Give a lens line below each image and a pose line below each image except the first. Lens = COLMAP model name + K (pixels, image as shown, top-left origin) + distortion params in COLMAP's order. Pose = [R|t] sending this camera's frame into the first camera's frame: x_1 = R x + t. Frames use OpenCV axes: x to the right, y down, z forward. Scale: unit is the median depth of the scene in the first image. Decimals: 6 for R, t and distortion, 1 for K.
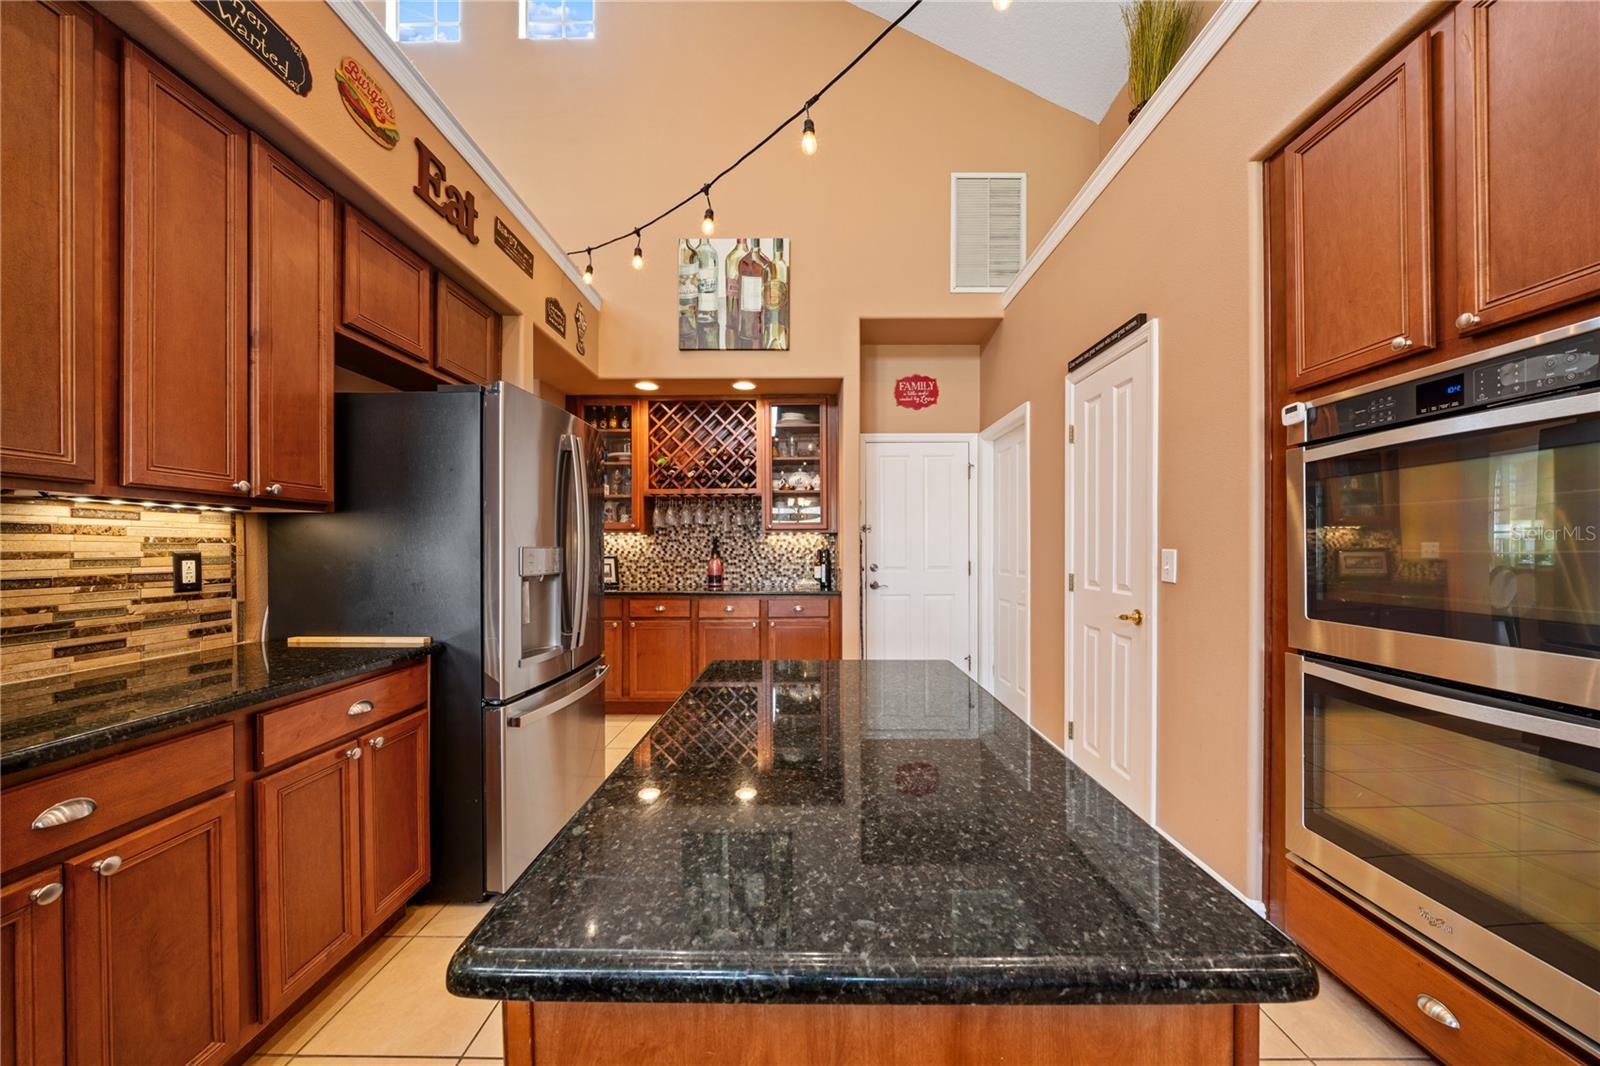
lens RADIAL K [[551.1, 0, 805.2], [0, 551.1, 549.5], [0, 0, 1]] dist [-0.008149, 0.000427]
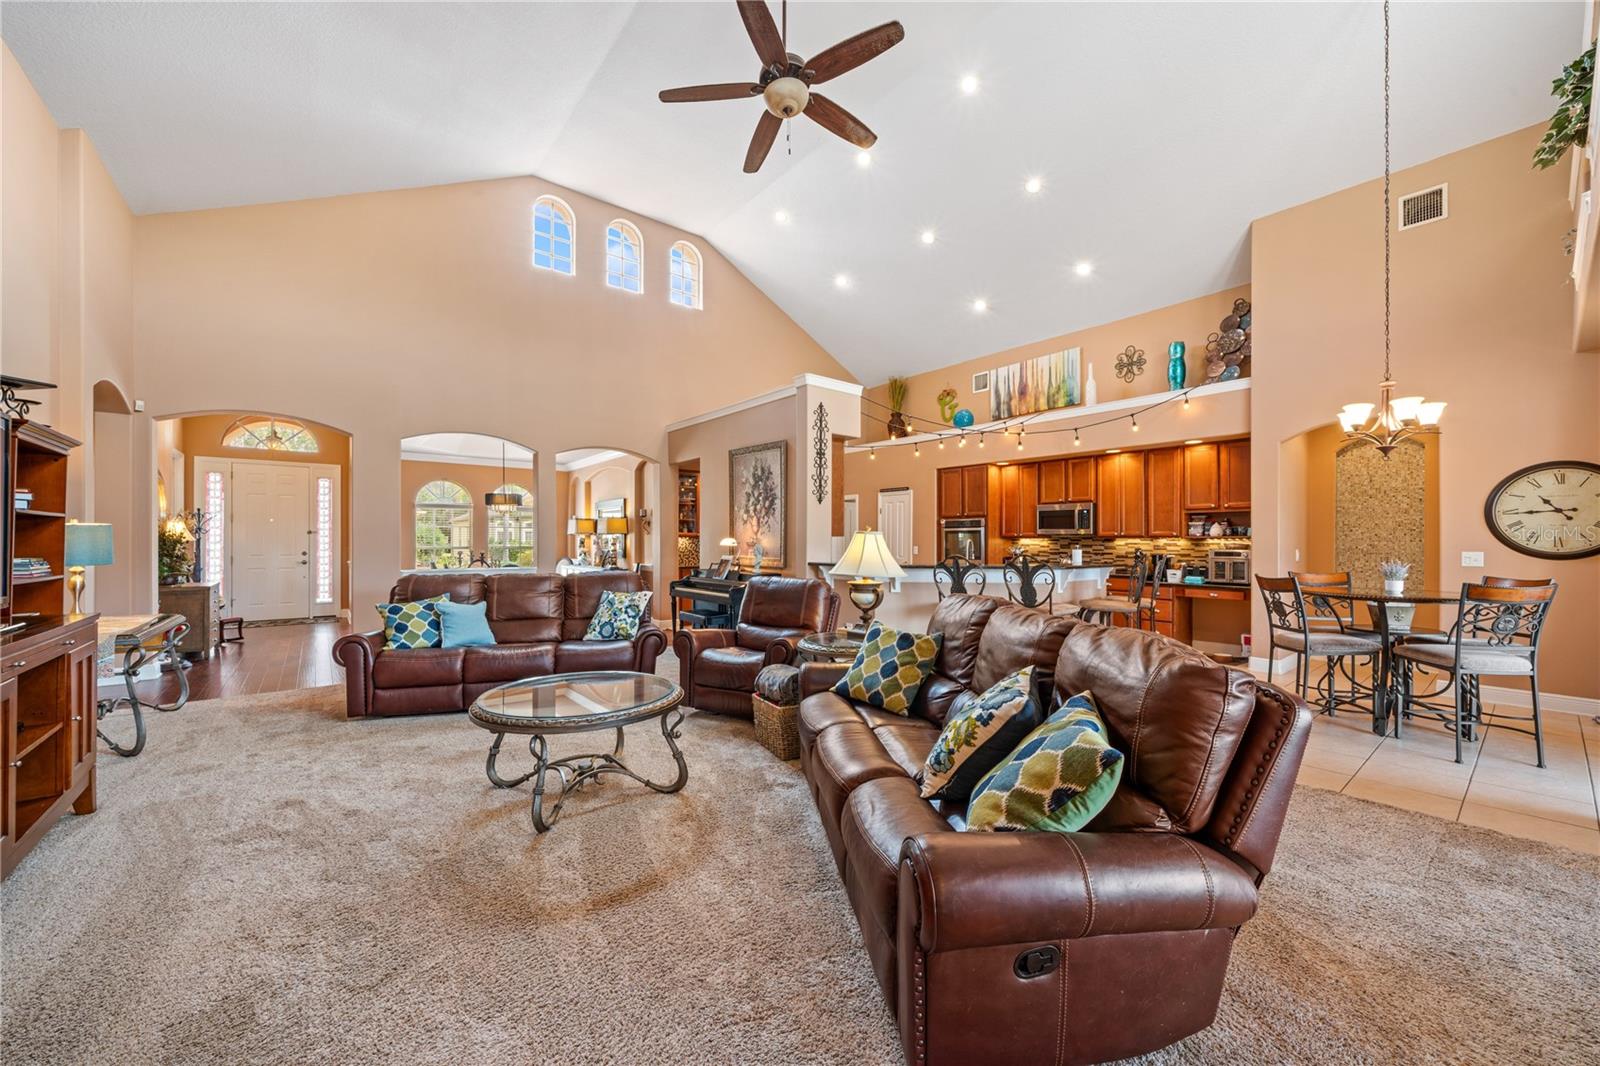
lens RADIAL K [[603.4, 0, 801.6], [0, 603.4, 541.8], [0, 0, 1]] dist [-0.003602, 0.000112]
pose [[0.775302, 0.004653, 0.631573, -2.701580], [-0.002265, 0.999987, -0.004587, -0.010231], [-0.631586, 0.002126, 0.775303, -1.871969]]
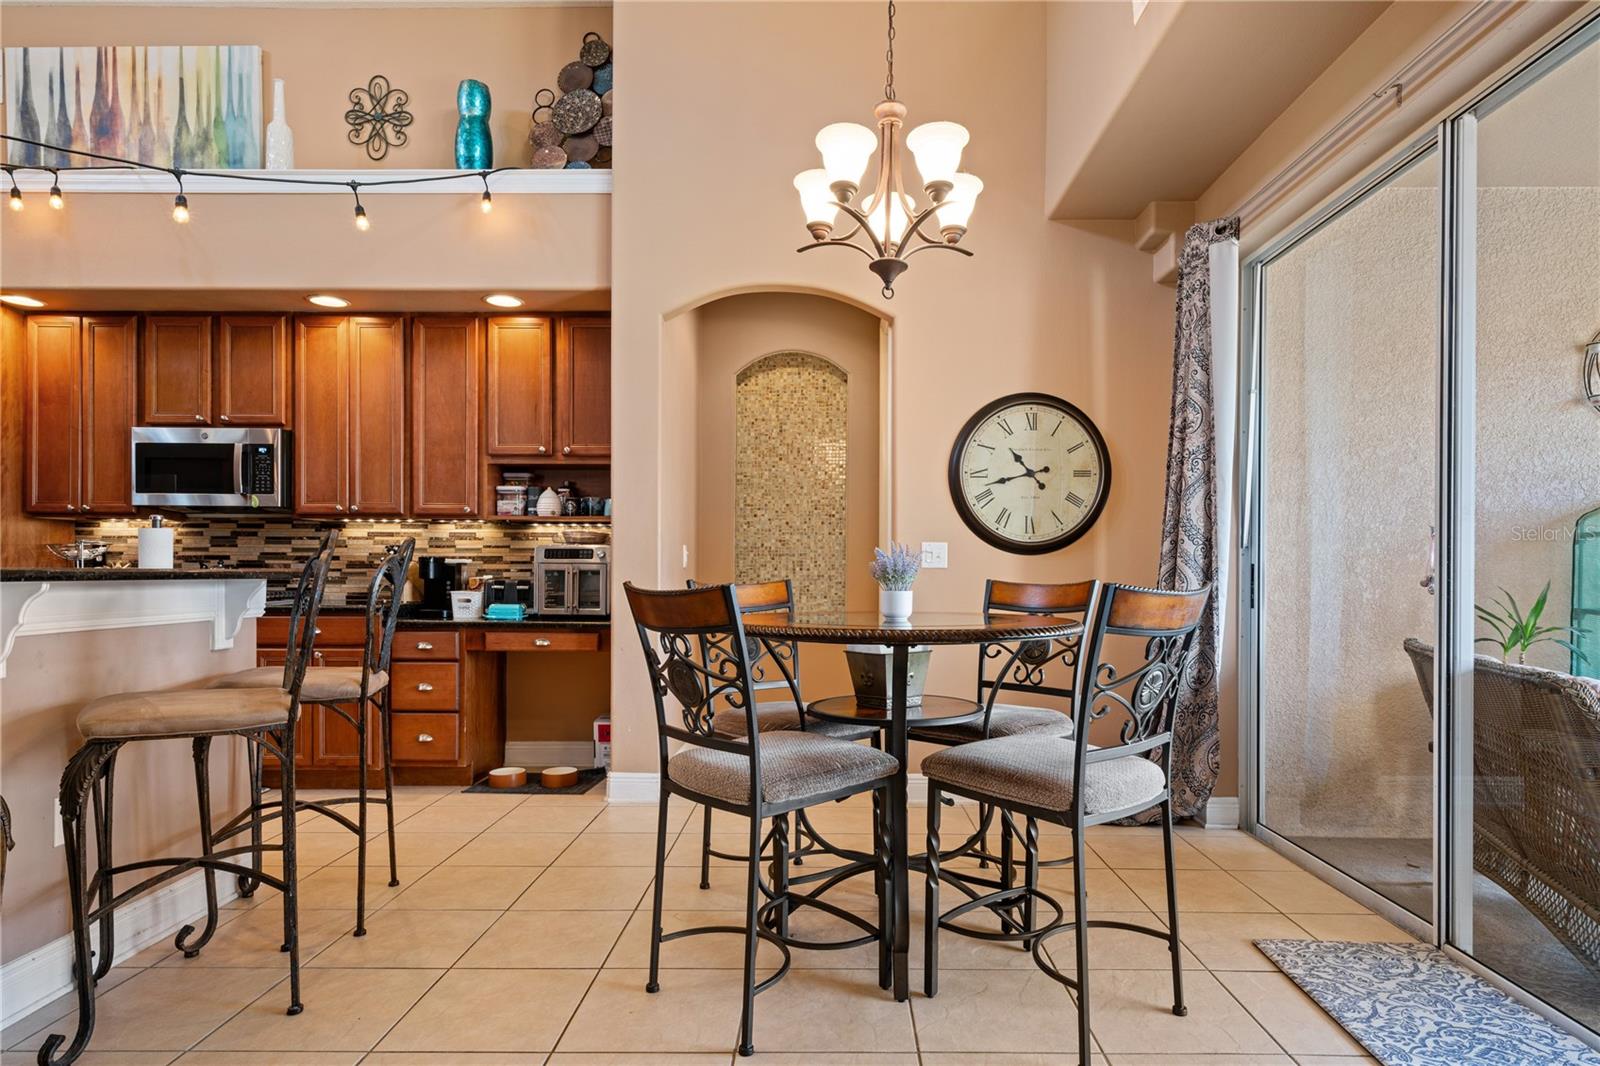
lens RADIAL K [[871.1, 0, 826.9], [0, 871.1, 572.0], [0, 0, 1]] dist [-0.000055, 0.000188]
pose [[-0.000760, 0.000340, 1.000000, -1.237633], [-0.000402, 1.000000, -0.000341, 0.073022], [-1.000000, -0.000403, -0.000759, -1.496424]]
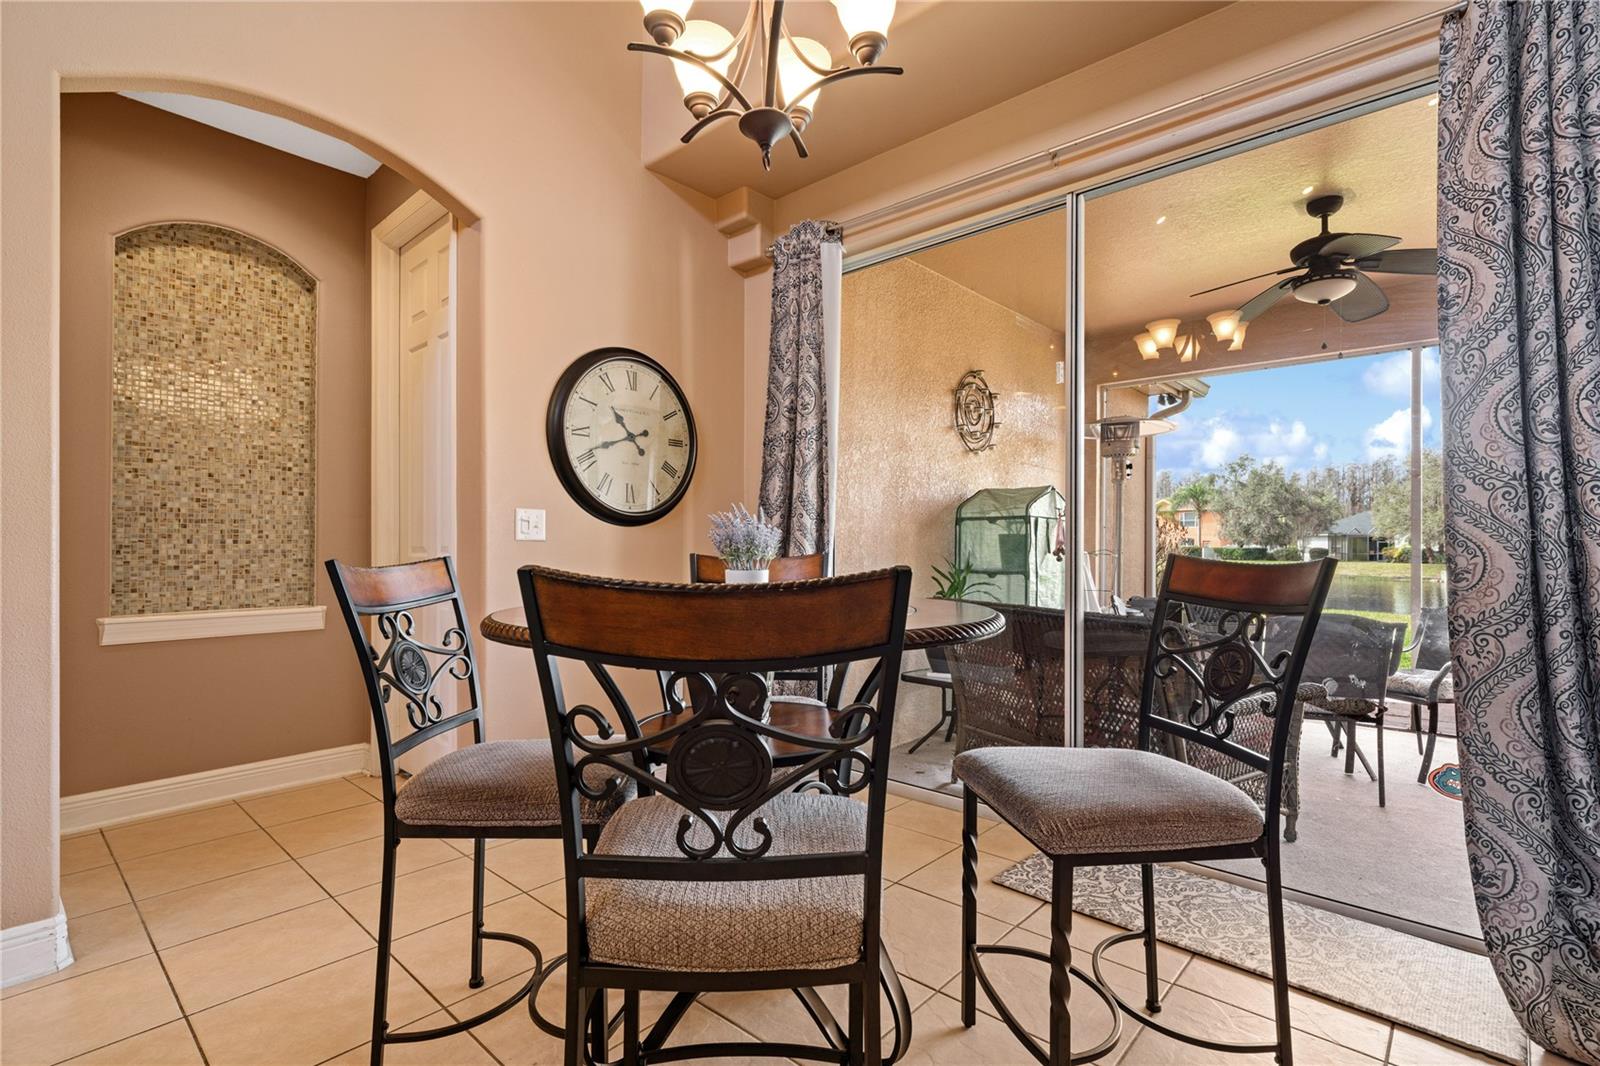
lens RADIAL K [[741.9, 0, 802.2], [0, 741.9, 549.0], [0, 0, 1]] dist [0.000510, 0.000563]
pose [[-0.745257, -0.002425, 0.666773, -0.622979], [0.002260, 0.999978, 0.006162, 0.072356], [-0.666774, 0.006099, -0.745235, -1.088341]]
